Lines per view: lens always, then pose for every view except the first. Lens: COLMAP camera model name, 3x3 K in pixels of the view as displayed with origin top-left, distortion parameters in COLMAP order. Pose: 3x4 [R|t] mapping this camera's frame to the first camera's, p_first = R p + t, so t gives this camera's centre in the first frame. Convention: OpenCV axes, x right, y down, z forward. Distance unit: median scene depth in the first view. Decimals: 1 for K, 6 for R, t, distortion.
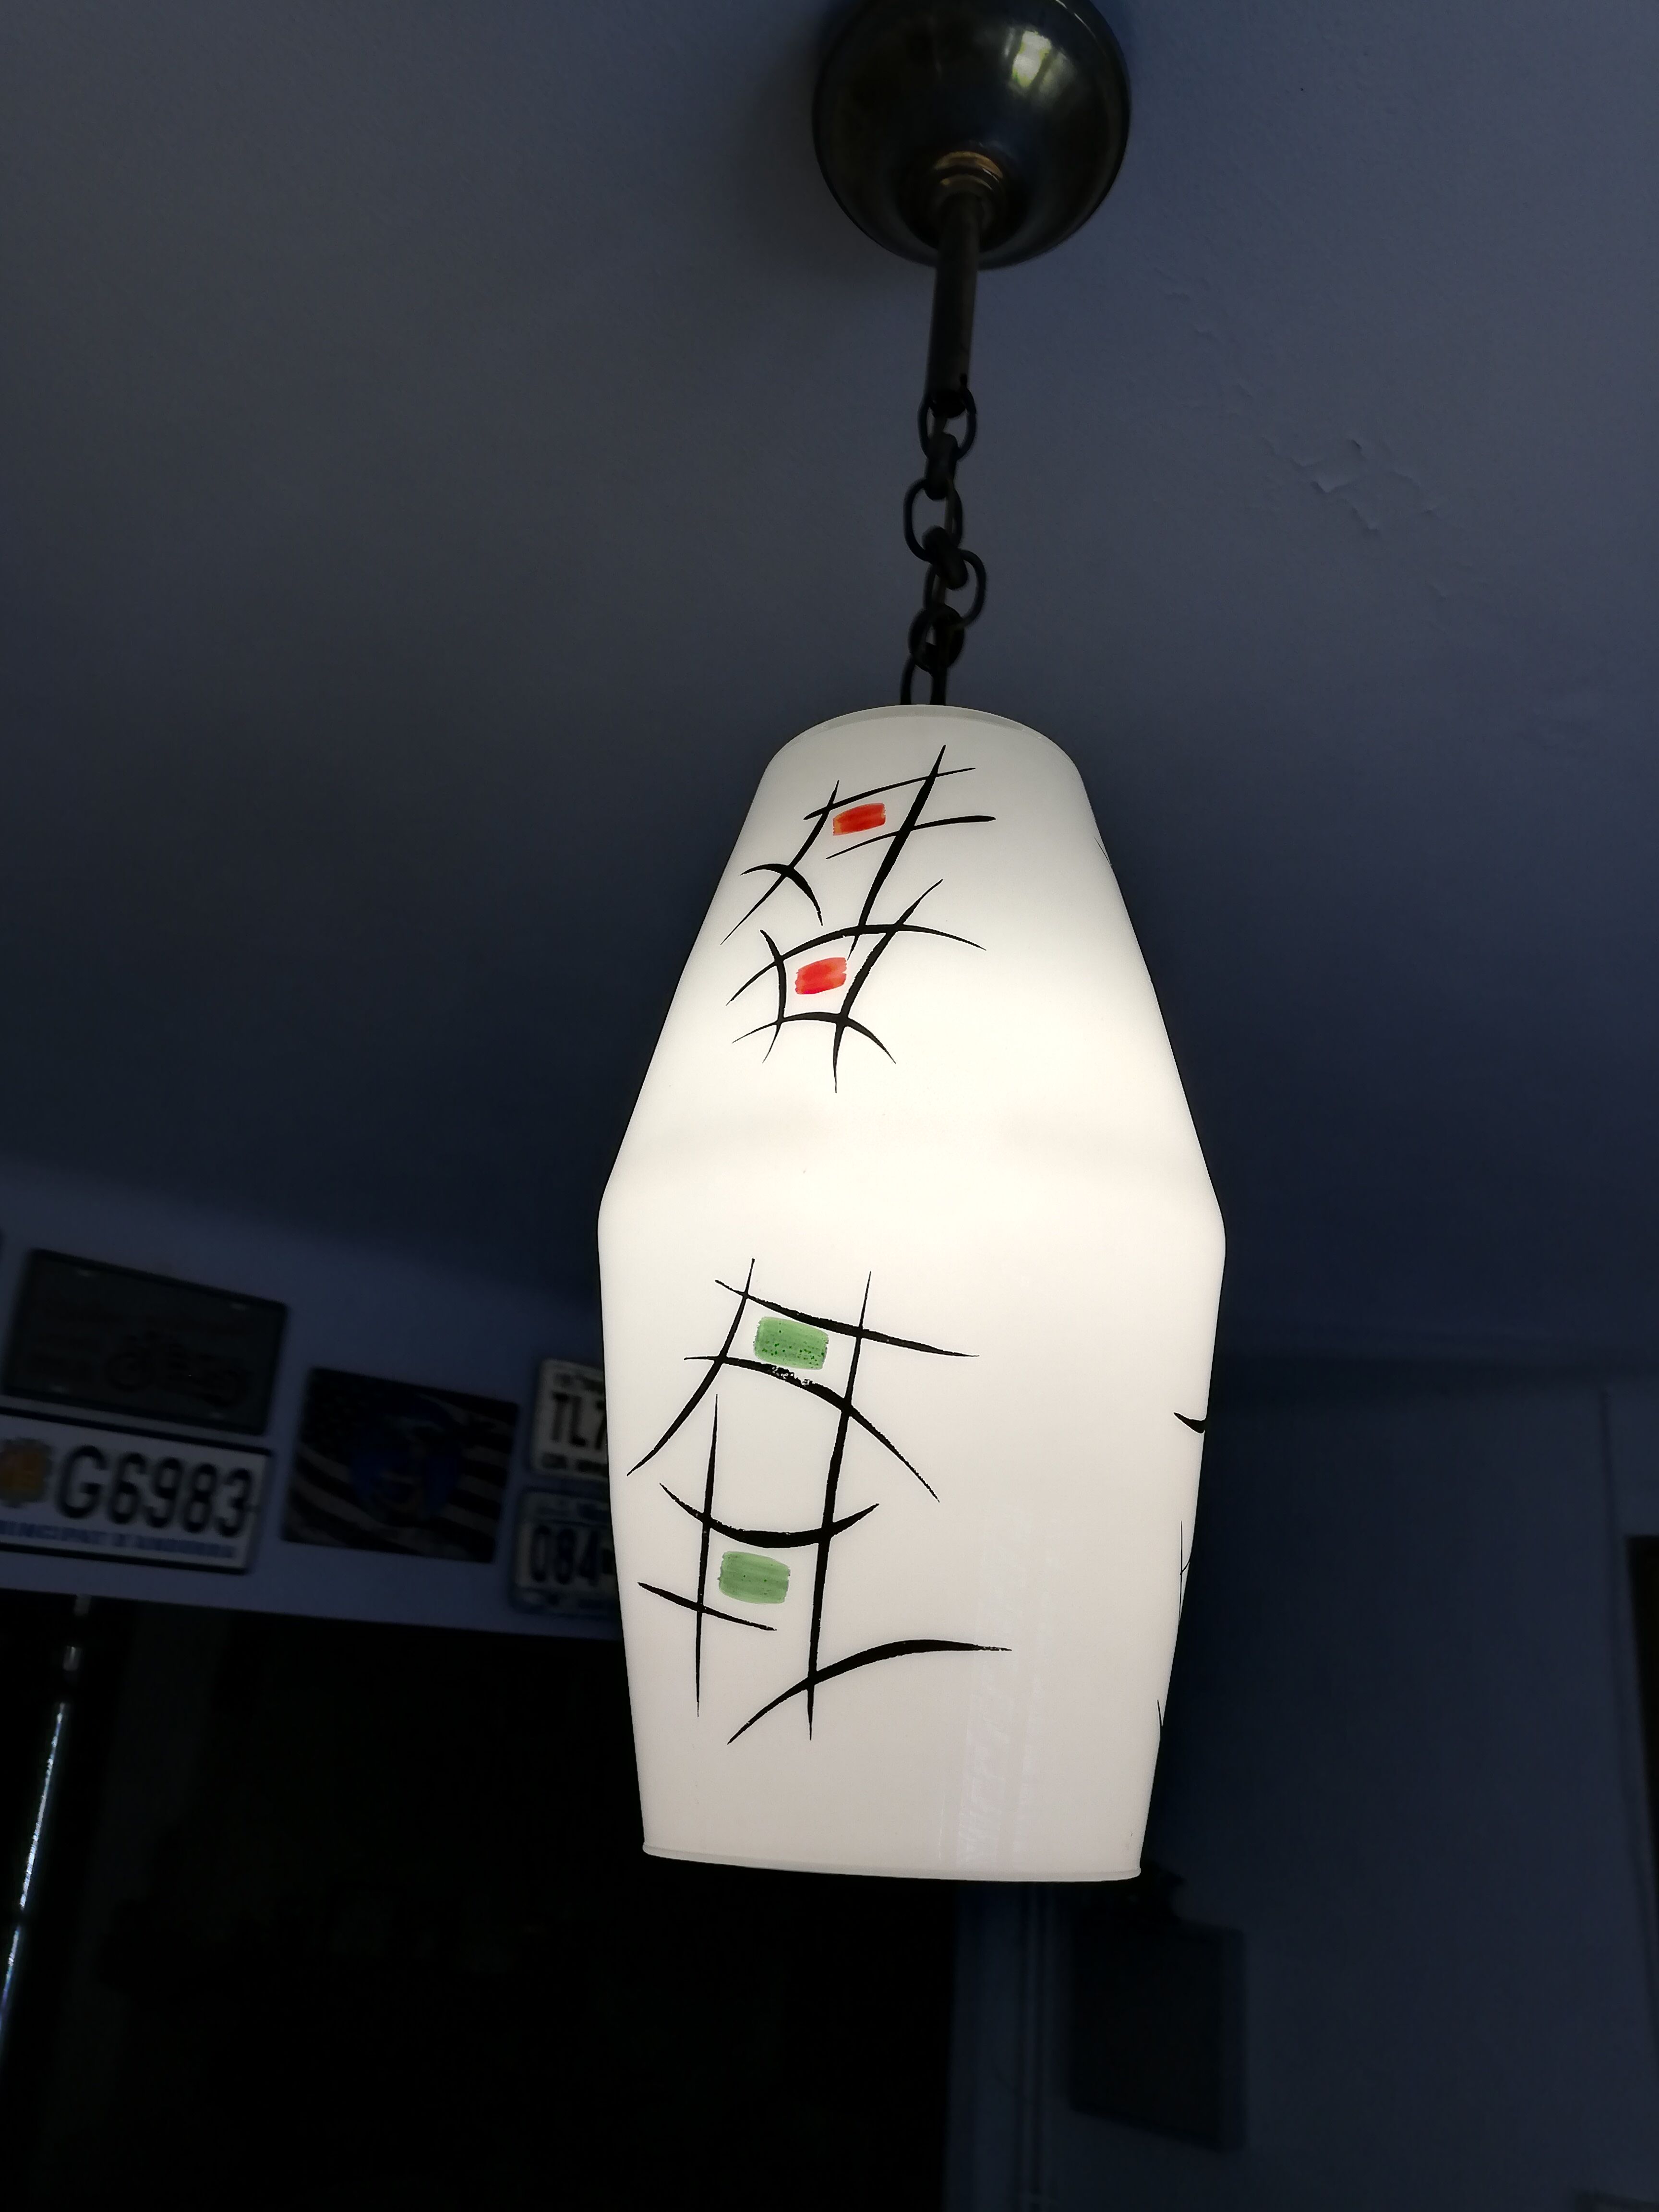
lens RADIAL K [[1679.0, 0, 829.5], [0, 1679.0, 1106.0], [0, 0, 1]] dist [0.003945, -0.383553]
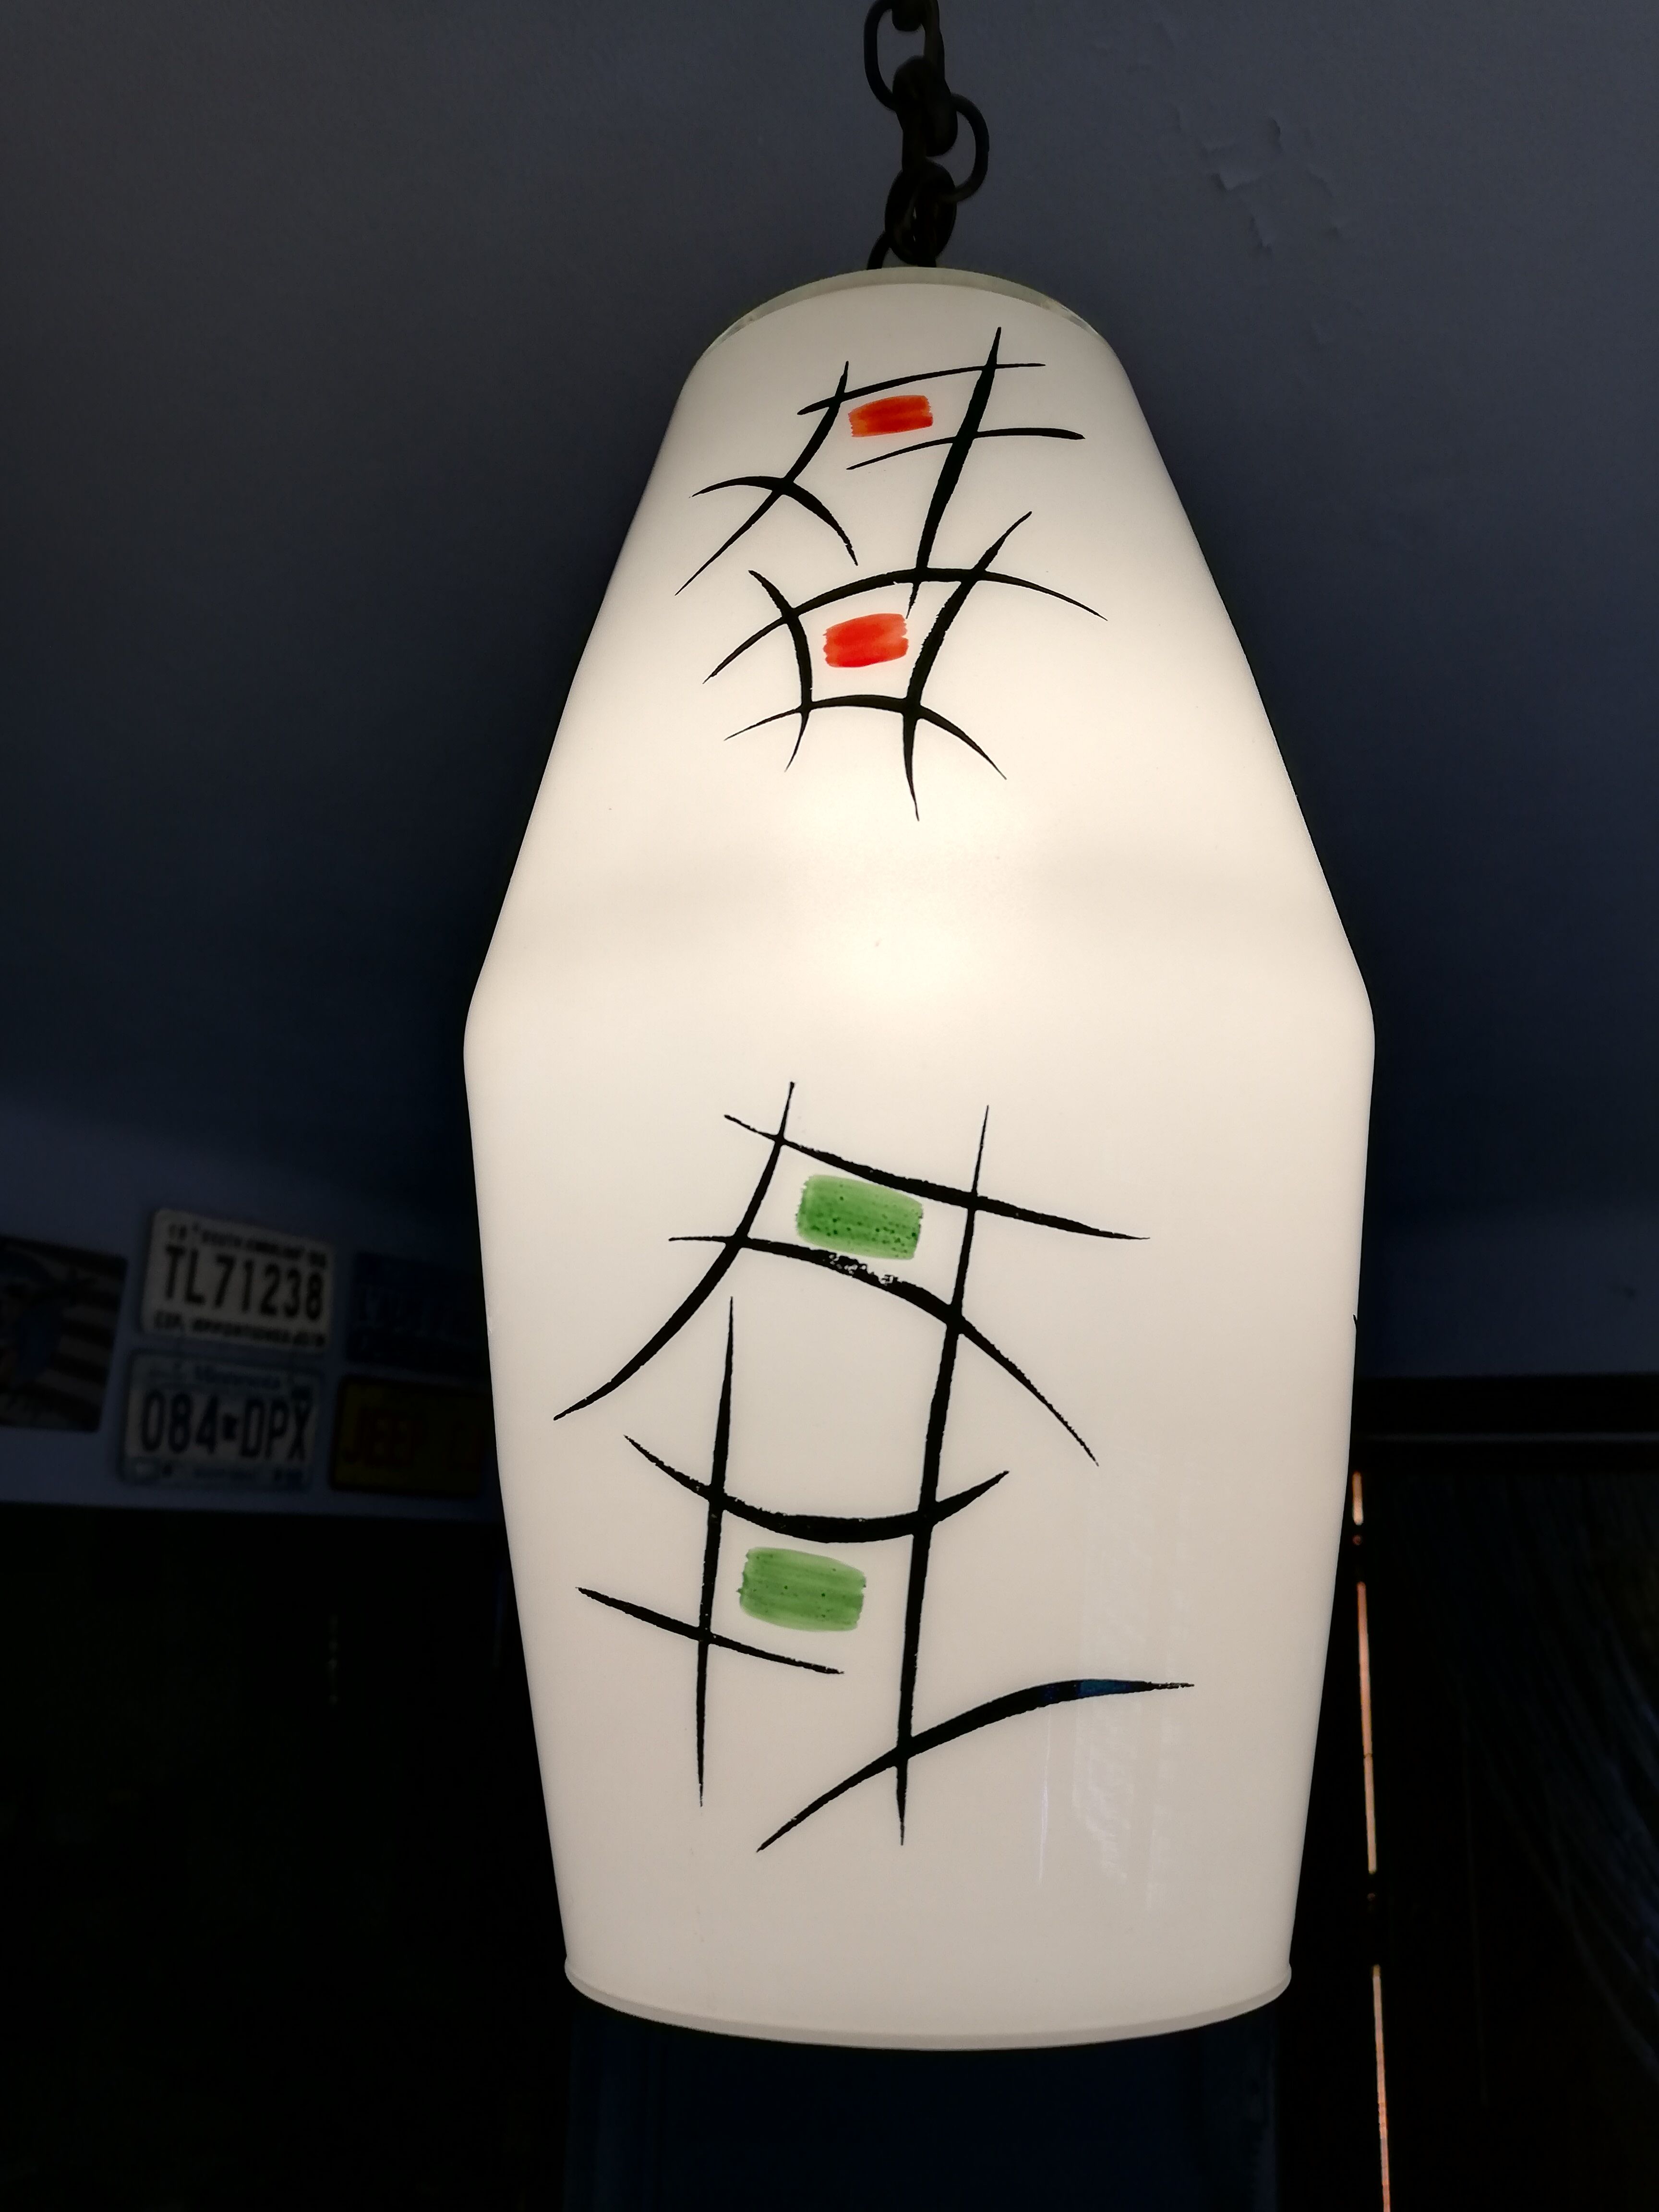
lens RADIAL K [[1775.1, 0, 826.5], [0, 1775.1, 1144.2], [0, 0, 1]] dist [0.001046, -0.165017]
pose [[0.980403, 0.013529, 0.196537, -0.148594], [-0.035384, 0.993508, 0.108120, 0.039477], [-0.193799, -0.112956, 0.974517, 0.328629]]
